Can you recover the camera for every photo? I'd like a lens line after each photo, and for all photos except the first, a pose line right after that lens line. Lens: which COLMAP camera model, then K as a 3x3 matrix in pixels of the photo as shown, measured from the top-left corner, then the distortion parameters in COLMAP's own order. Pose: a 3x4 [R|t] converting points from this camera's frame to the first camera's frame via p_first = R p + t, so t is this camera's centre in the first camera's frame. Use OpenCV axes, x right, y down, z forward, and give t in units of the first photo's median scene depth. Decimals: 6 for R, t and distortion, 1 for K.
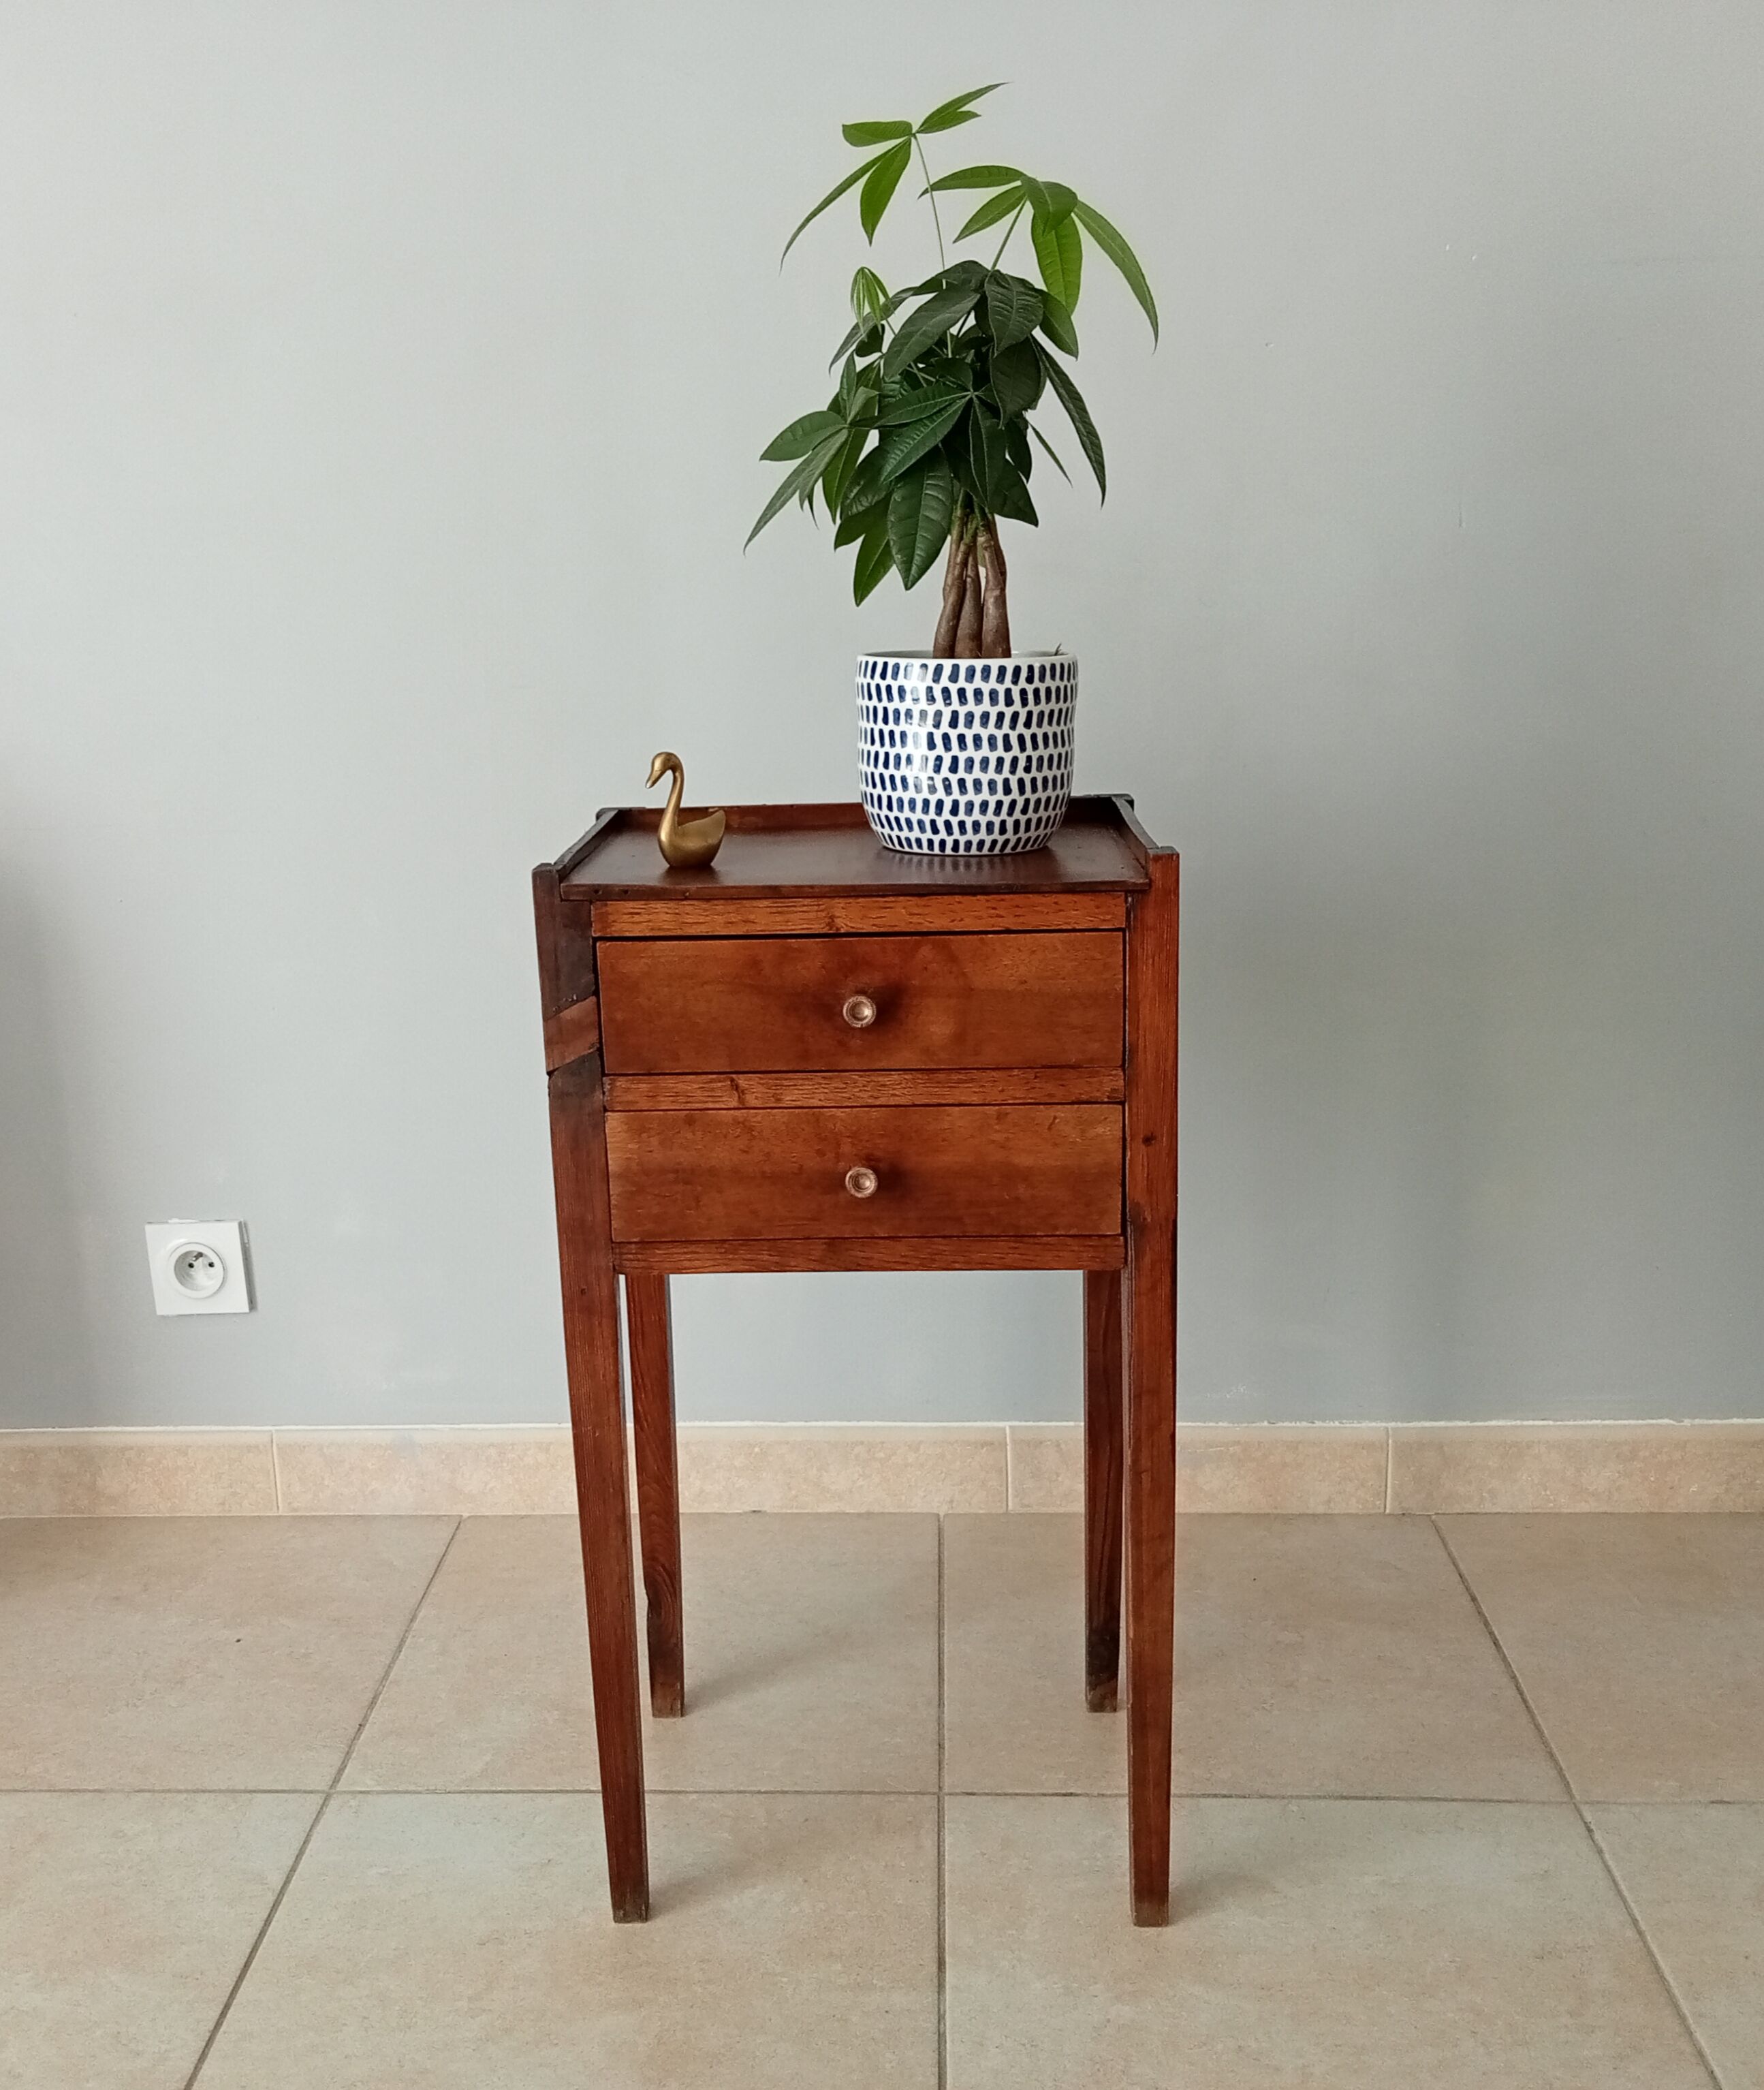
lens RADIAL K [[2138.3, 0, 844.7], [0, 2138.3, 1096.1], [0, 0, 1]] dist [0.047731, 0.000000]
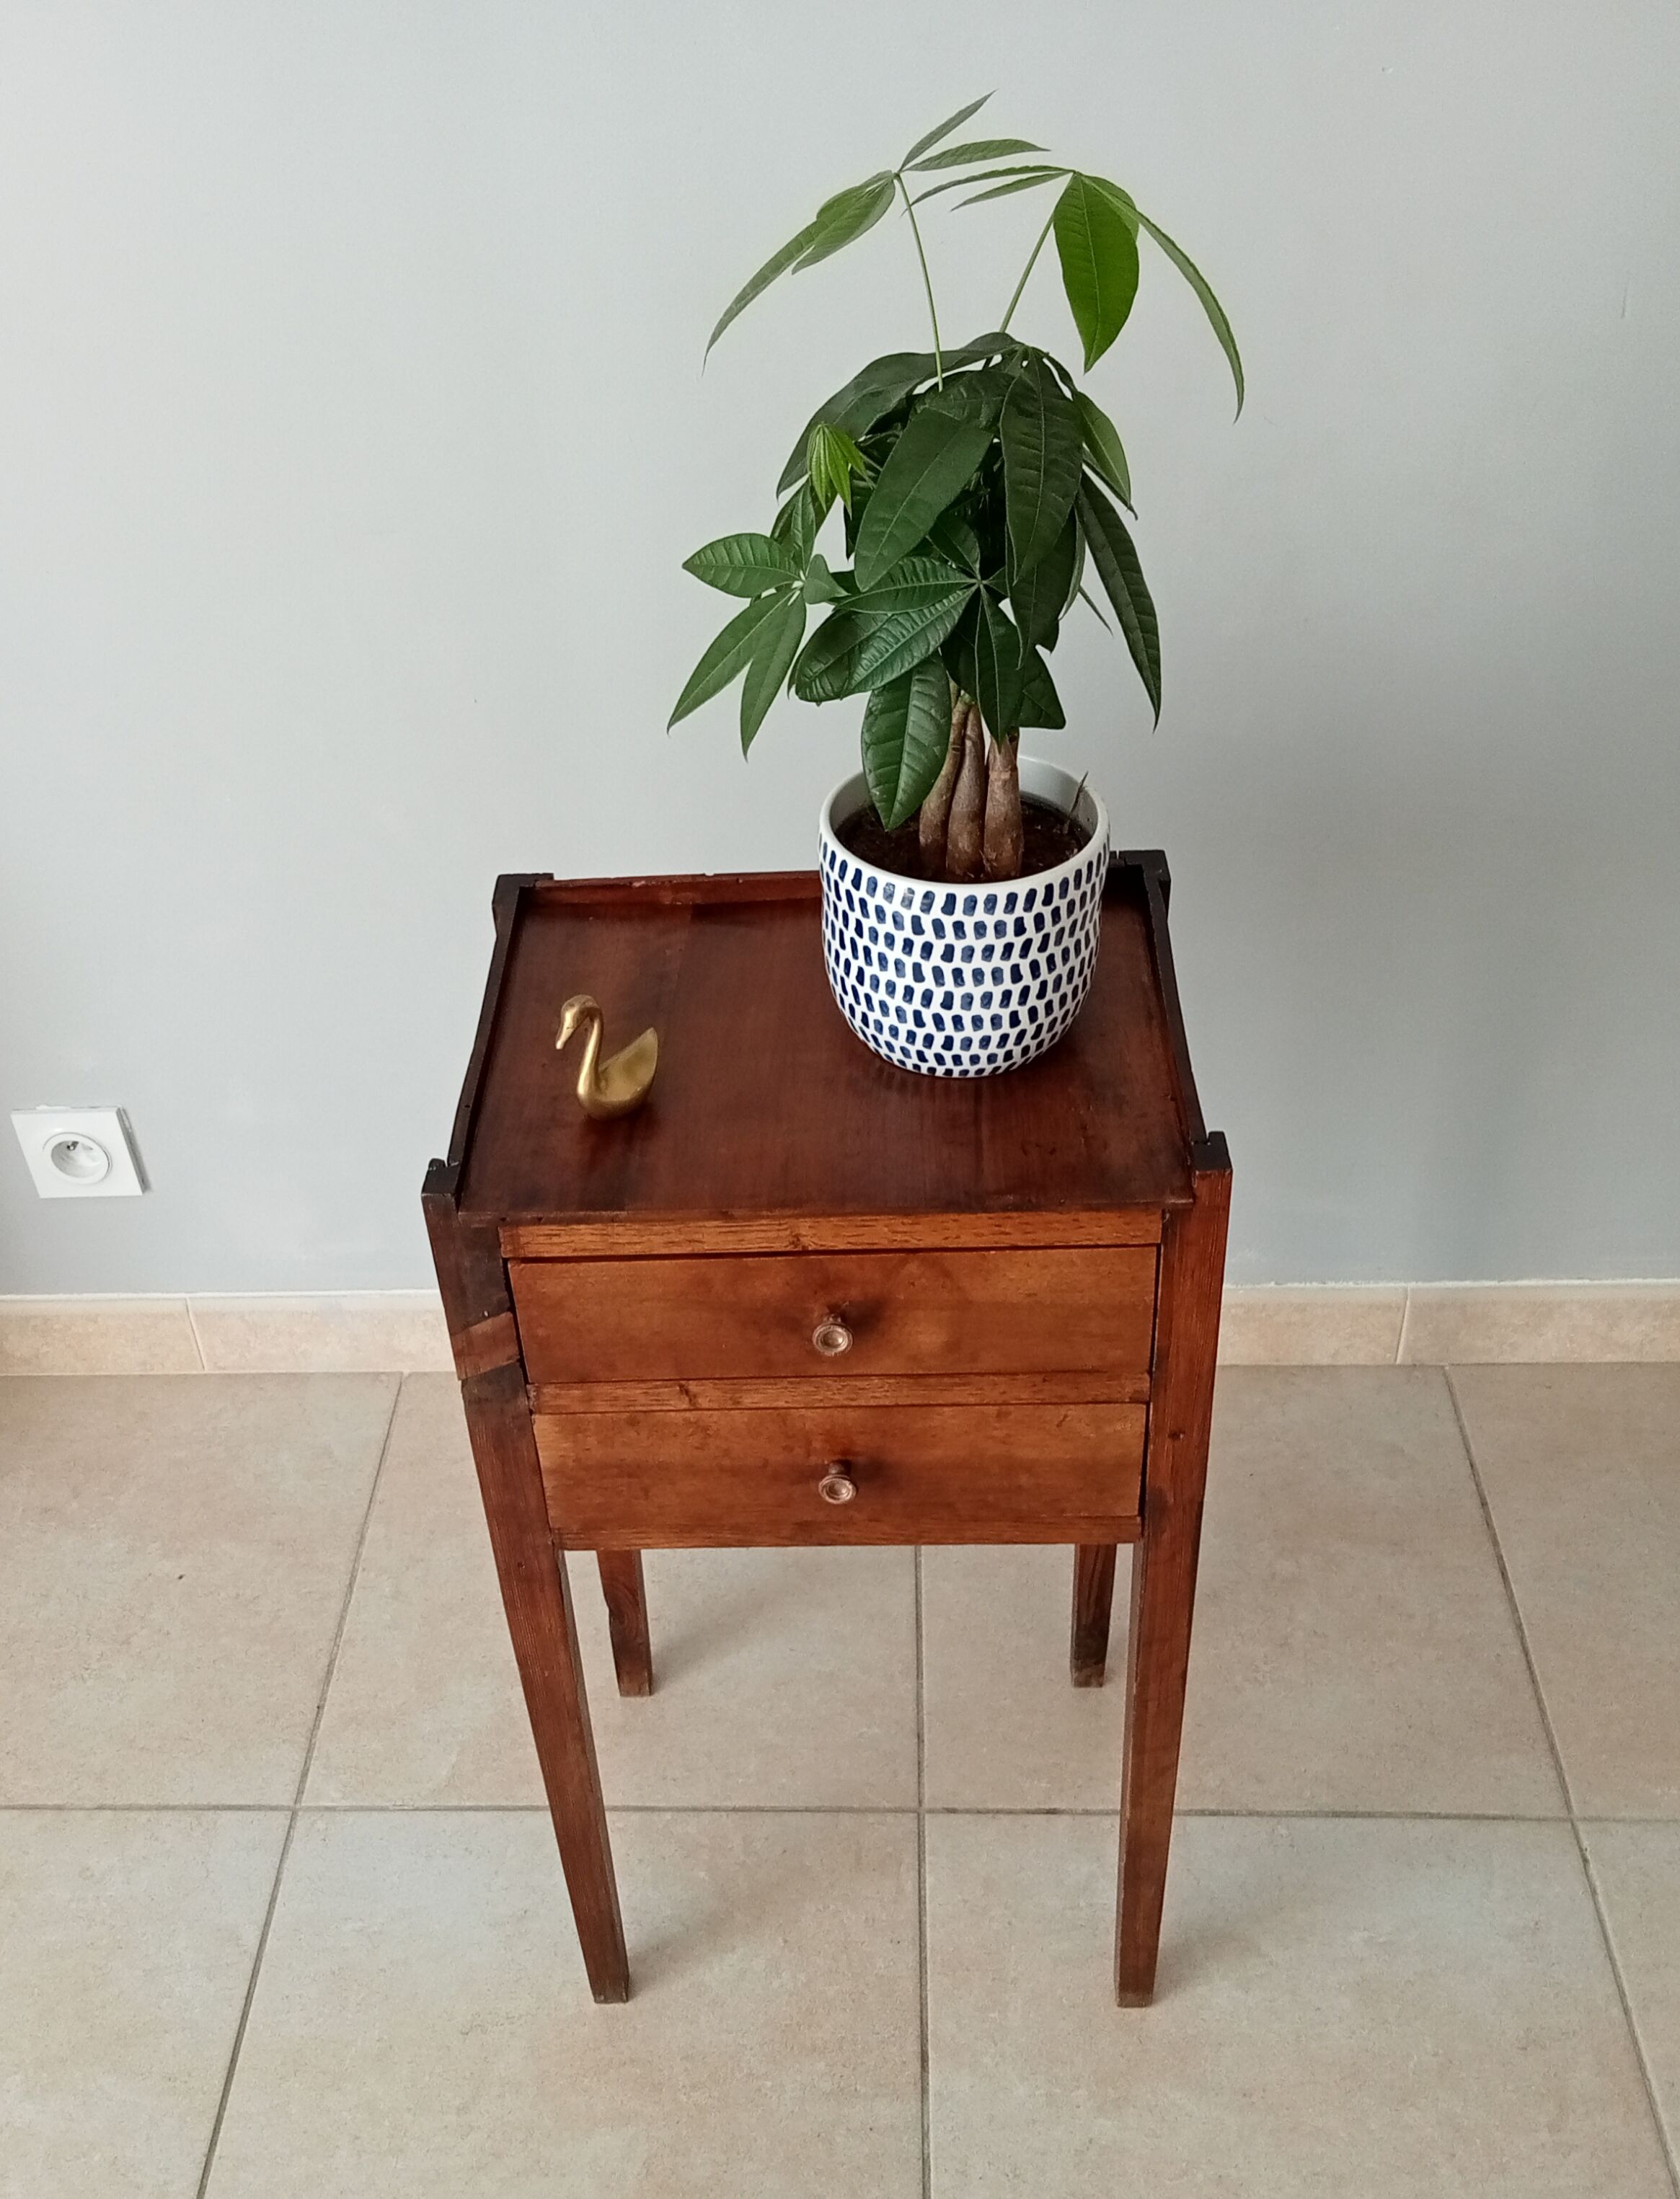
lens RADIAL K [[2234.2, 0, 792.3], [0, 2234.2, 1165.3], [0, 0, 1]] dist [0.041851, 0.000000]
pose [[0.999774, -0.020546, -0.005546, -0.002402], [0.021004, 0.910721, 0.412488, -0.442120], [-0.003424, -0.412511, 0.910946, 0.235985]]
